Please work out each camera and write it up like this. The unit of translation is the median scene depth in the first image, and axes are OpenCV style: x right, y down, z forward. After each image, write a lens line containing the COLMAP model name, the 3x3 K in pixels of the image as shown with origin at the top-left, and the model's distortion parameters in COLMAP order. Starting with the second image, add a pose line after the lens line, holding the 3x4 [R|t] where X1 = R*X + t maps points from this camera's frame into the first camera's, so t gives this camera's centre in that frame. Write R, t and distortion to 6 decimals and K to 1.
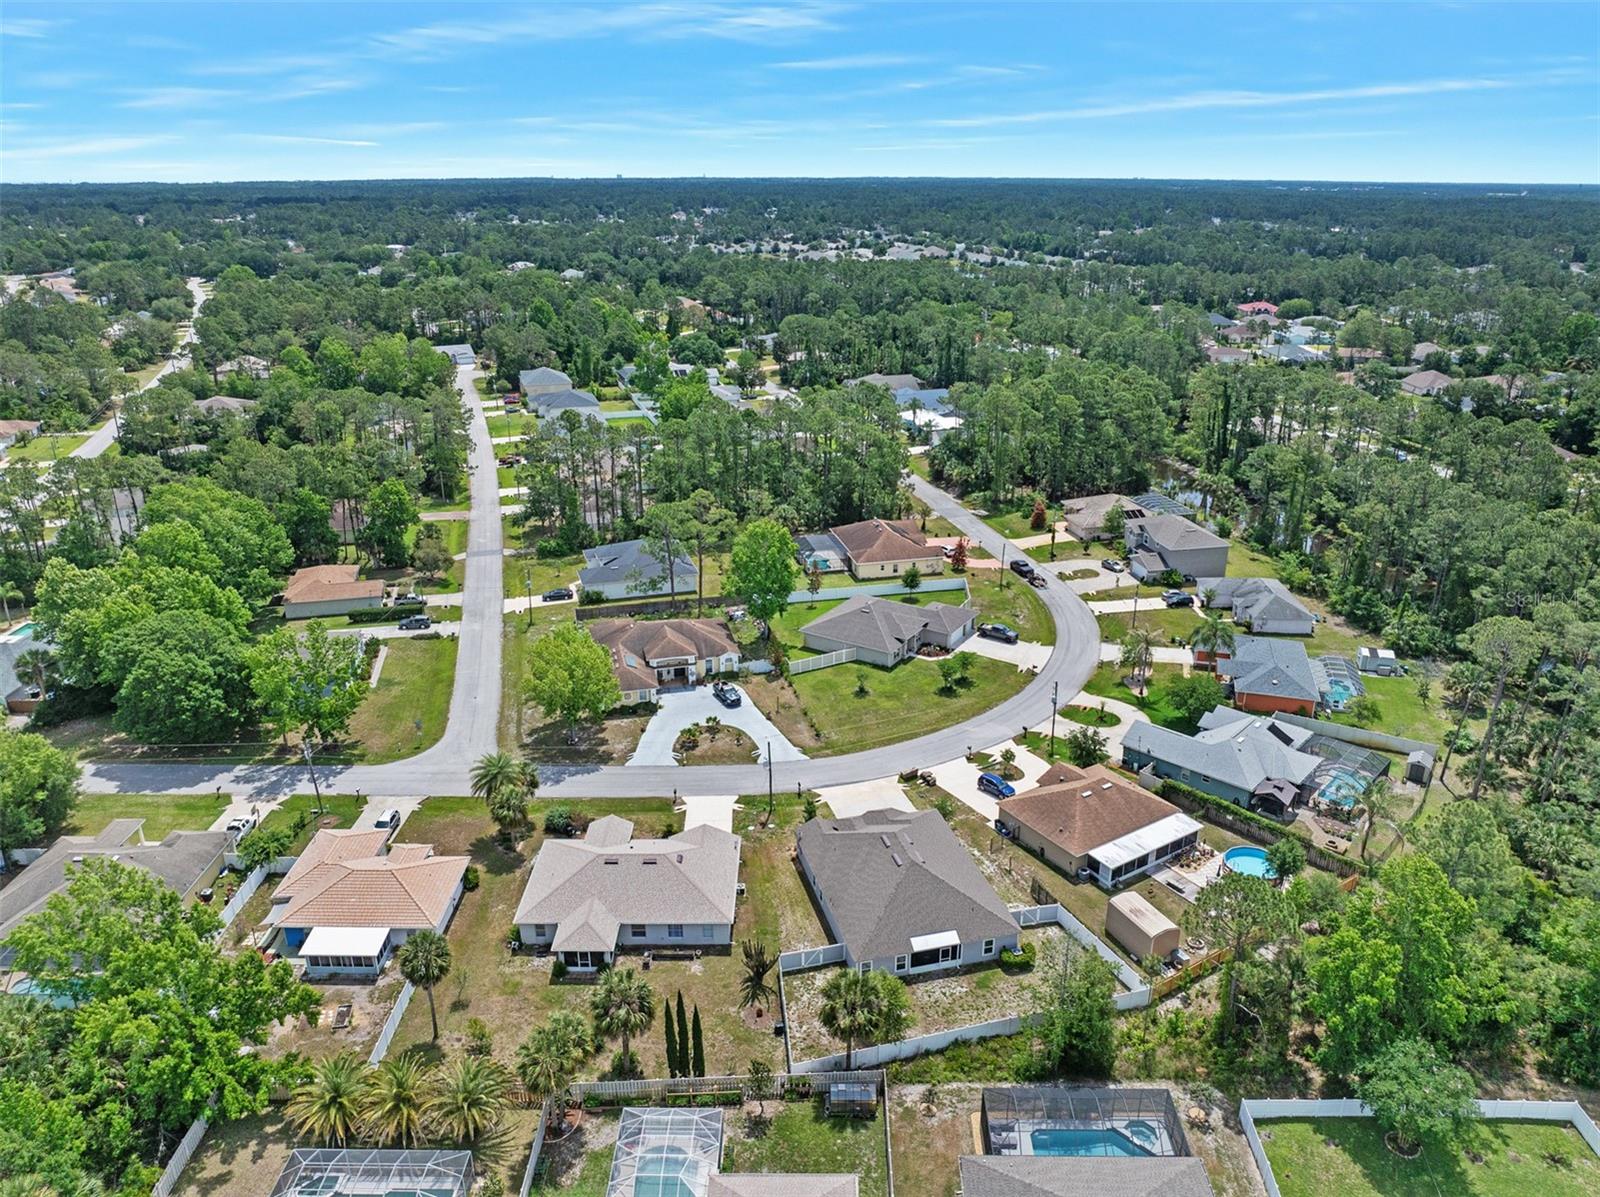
lens RADIAL K [[1136.5, 0, 800.0], [0, 1136.5, 598.5], [0, 0, 1]] dist [-0.026601, -0.001734]
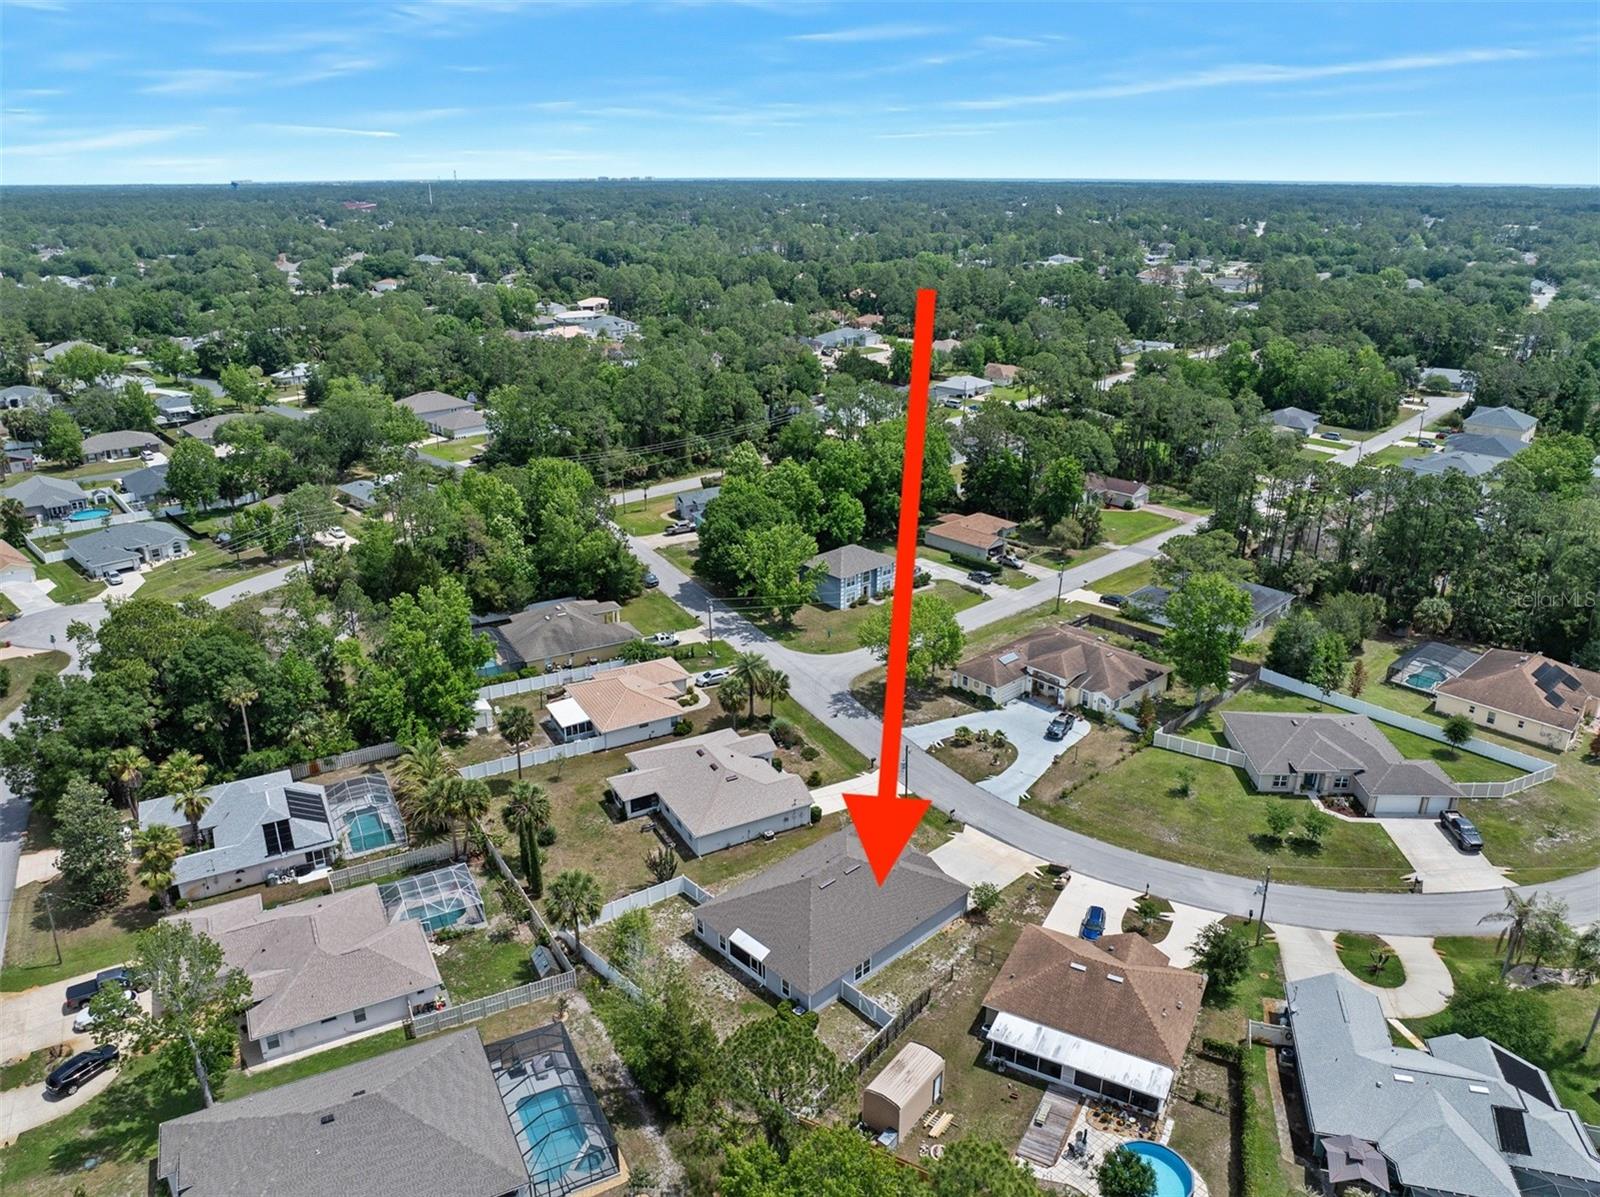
lens RADIAL K [[1136.5, 0, 800.0], [0, 1136.5, 598.5], [0, 0, 1]] dist [-0.026601, -0.001734]
pose [[0.477019, 0.313061, -0.821246, 0.741252], [-0.307400, 0.934821, 0.177804, -0.150312], [0.823382, 0.167635, 0.542162, 0.378931]]
